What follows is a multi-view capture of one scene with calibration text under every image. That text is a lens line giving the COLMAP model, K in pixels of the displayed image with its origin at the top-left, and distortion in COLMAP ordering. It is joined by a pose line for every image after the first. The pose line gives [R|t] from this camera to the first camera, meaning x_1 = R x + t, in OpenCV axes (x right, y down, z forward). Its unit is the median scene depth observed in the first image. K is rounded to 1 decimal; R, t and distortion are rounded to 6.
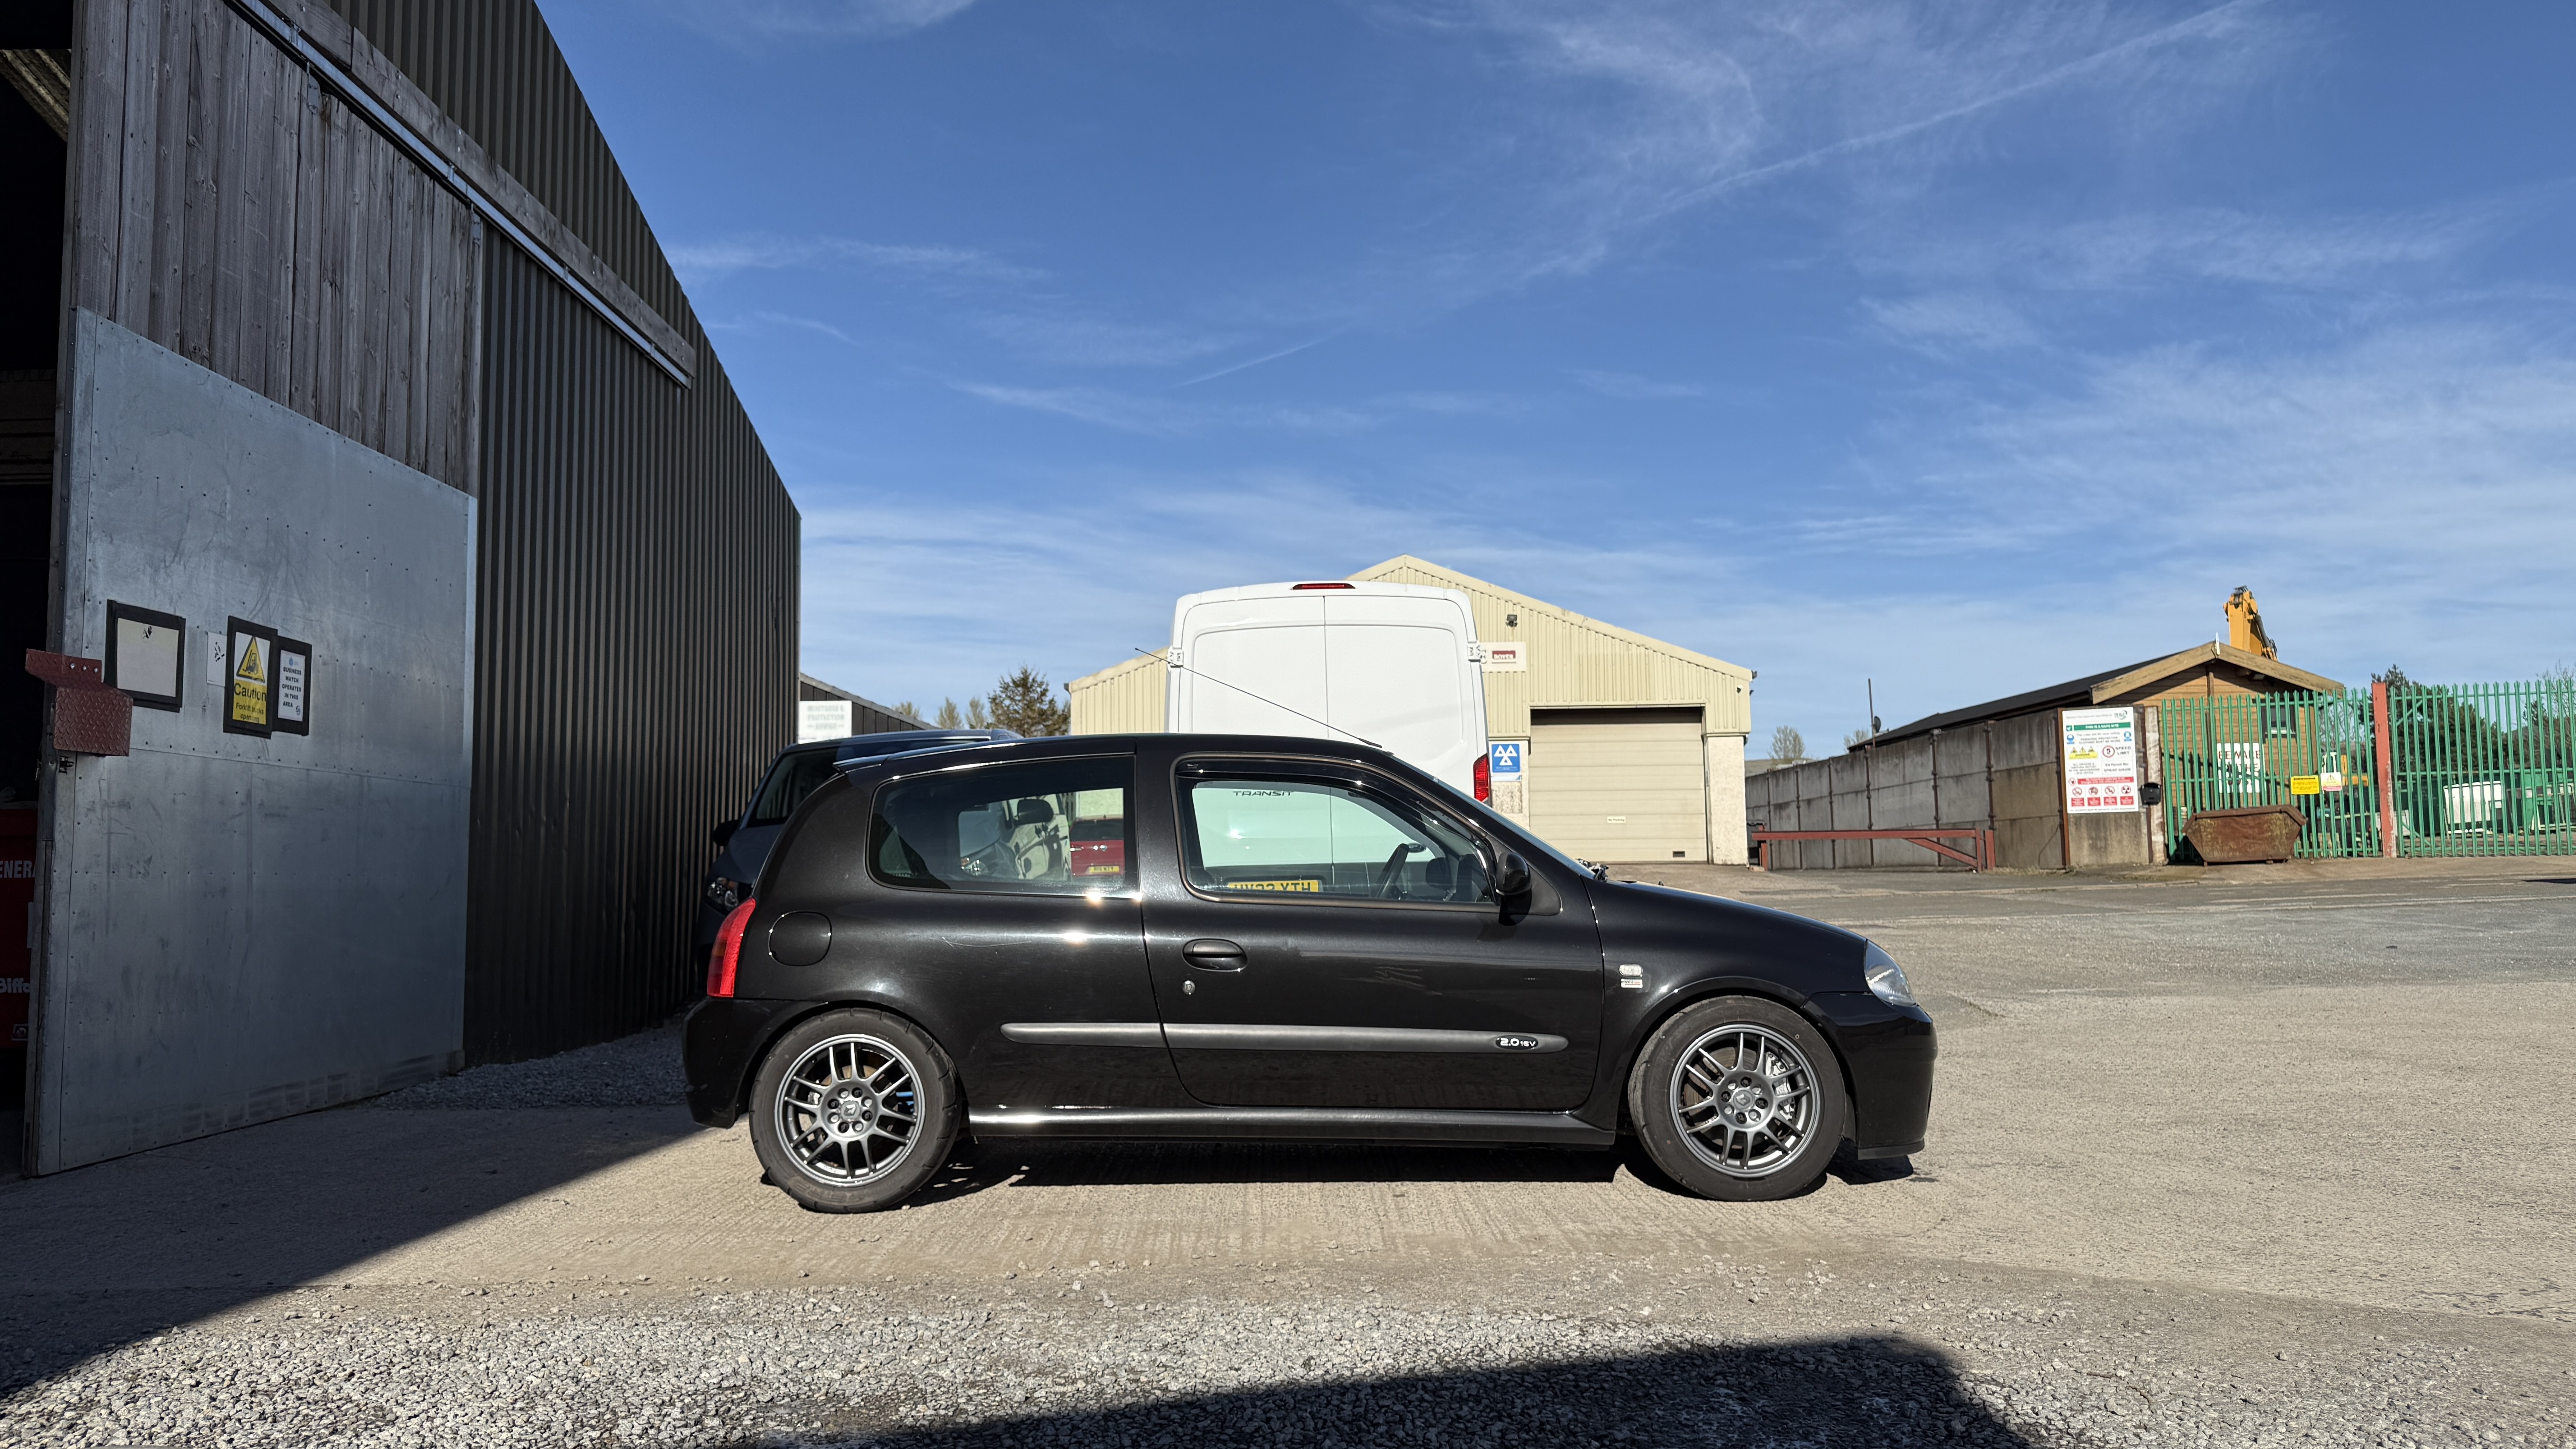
lens RADIAL K [[1814.3, 0, 1309.3], [0, 1814.3, 724.1], [0, 0, 1]] dist [0.014126, -0.001719]
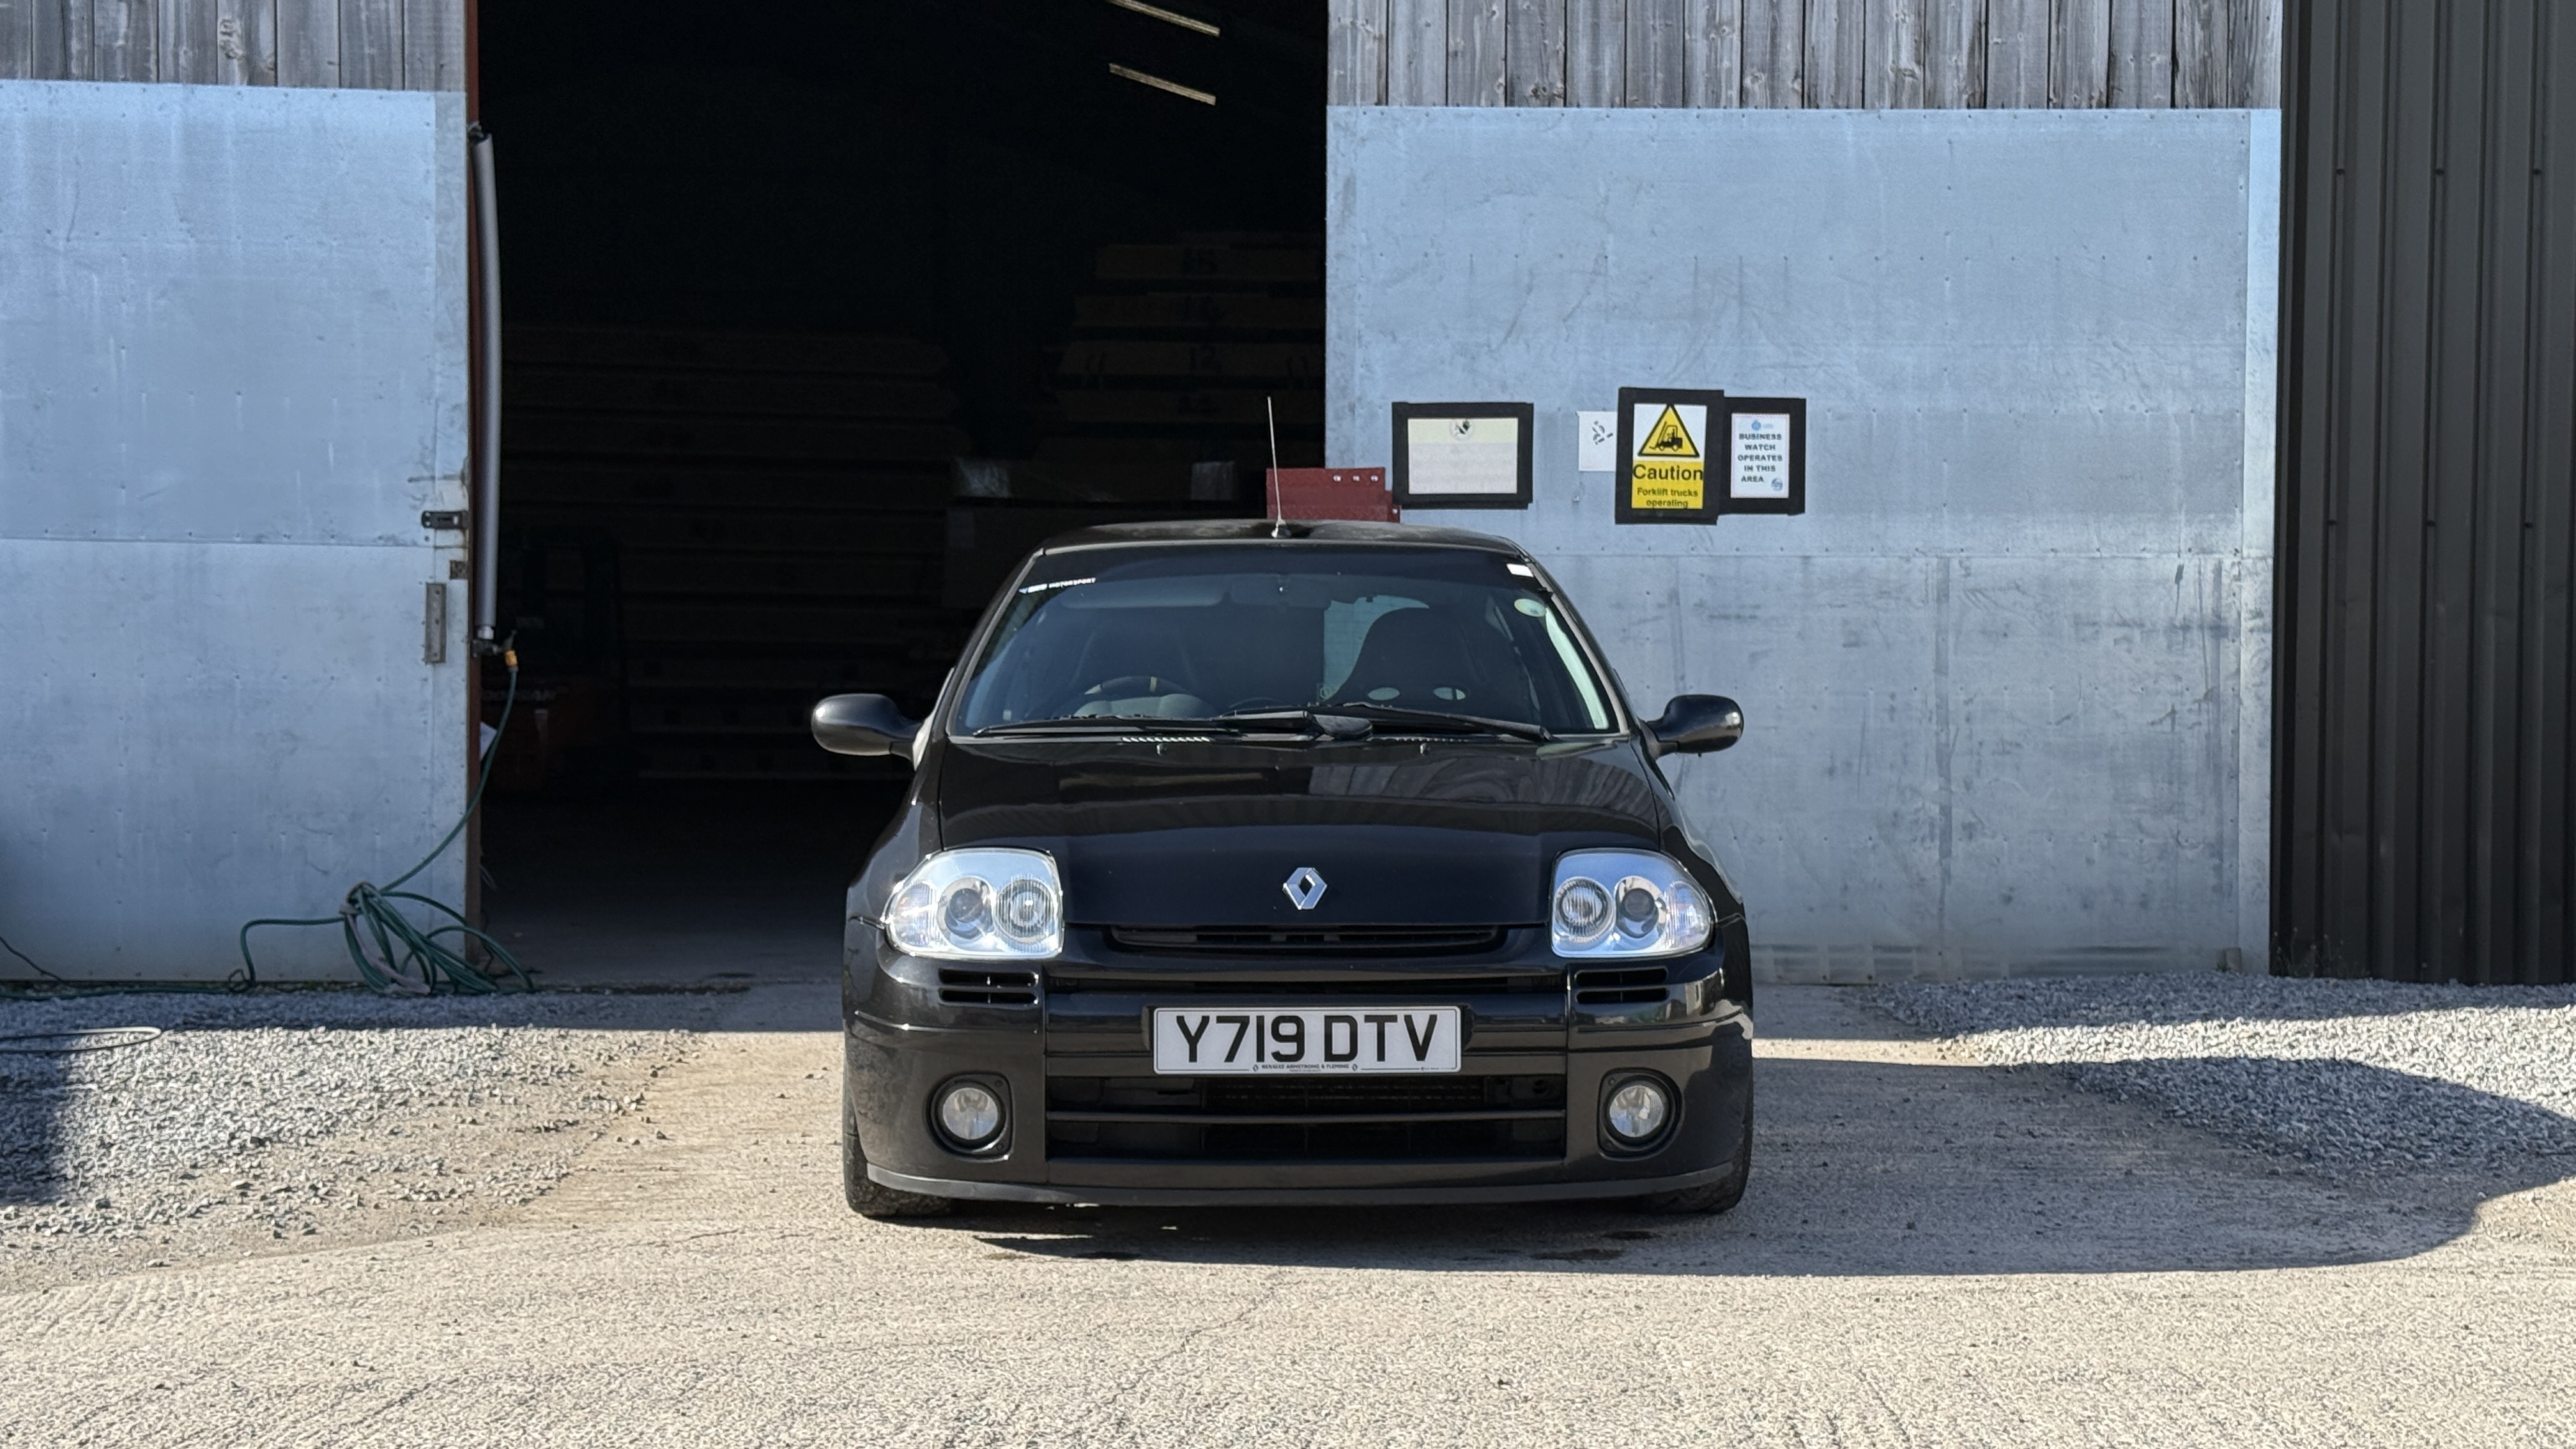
lens RADIAL K [[3576.3, 0, 1295.4], [0, 3576.3, 723.1], [0, 0, 1]] dist [0.134708, 0.000000]
pose [[0.016865, 0.023937, -0.999571, 1.086738], [0.080430, 0.996441, 0.025219, 0.042752], [0.996618, -0.080821, 0.014880, 0.809181]]
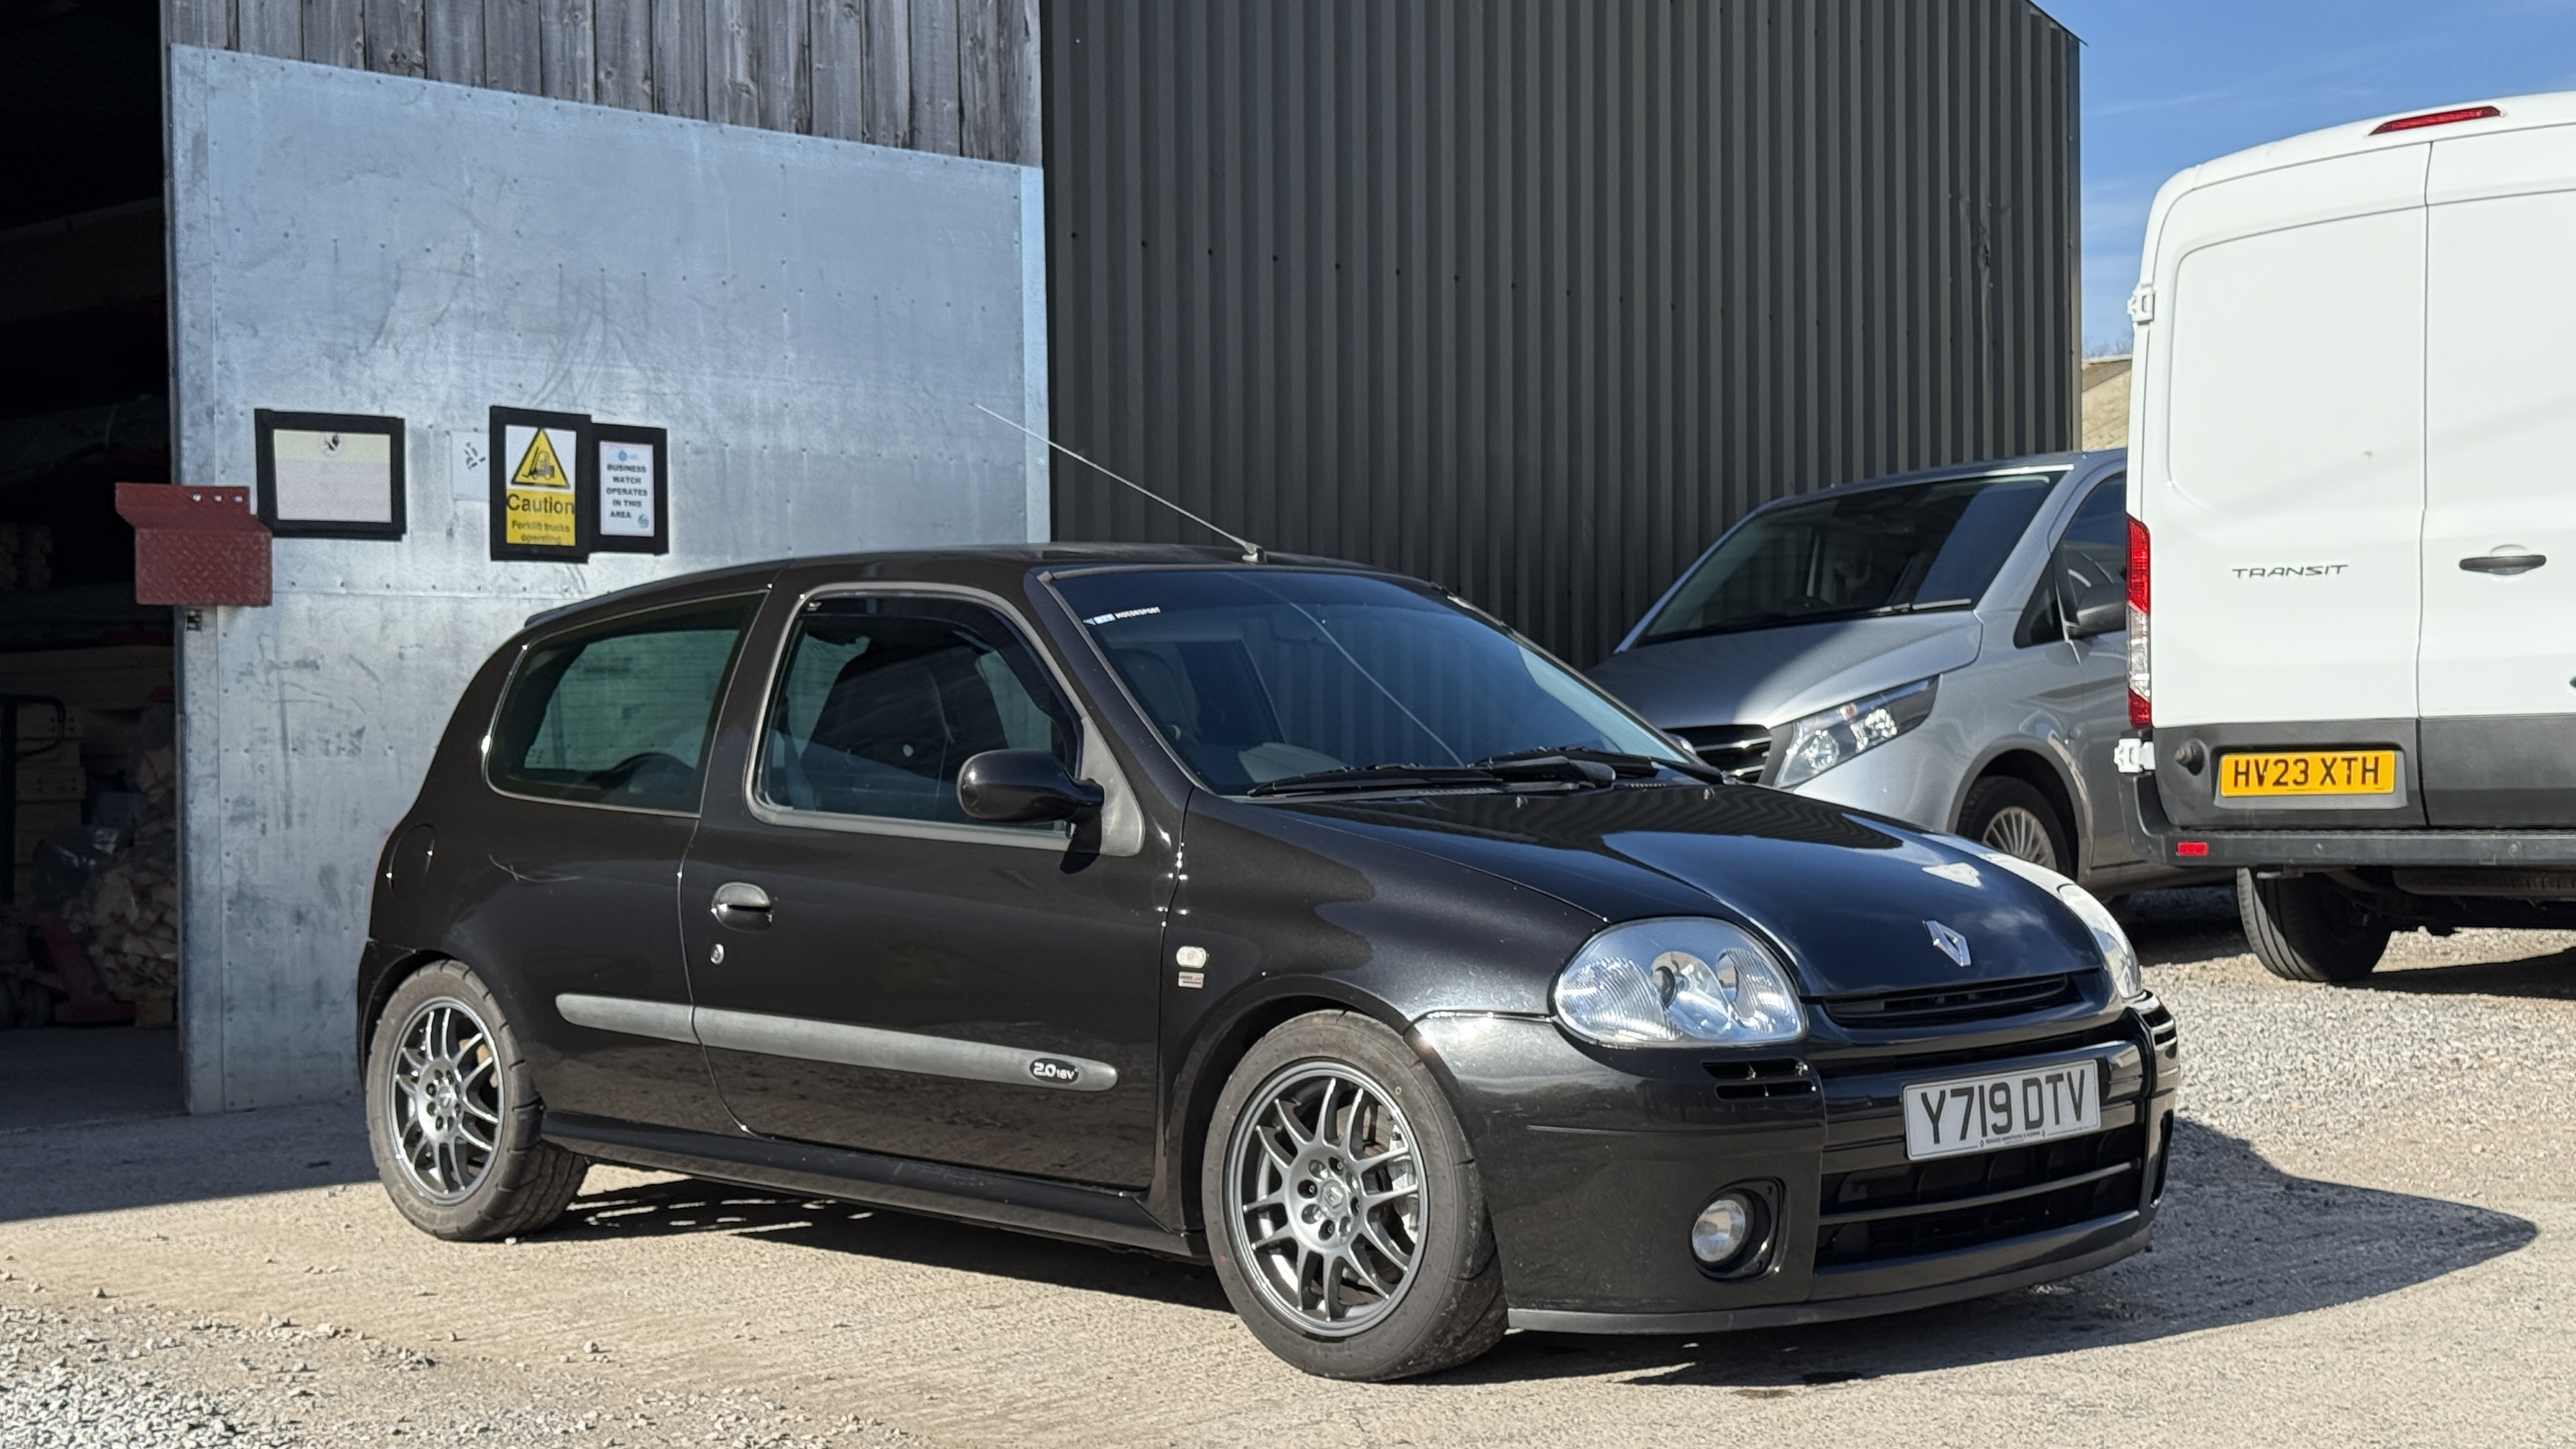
lens RADIAL K [[3576.3, 0, 1292.3], [0, 3576.3, 722.7], [0, 0, 1]] dist [0.134708, 0.000000]
pose [[0.699905, -0.000305, -0.714236, 0.698238], [0.066911, 0.995630, 0.065143, -0.004027], [0.711095, -0.093384, 0.696867, 0.187344]]
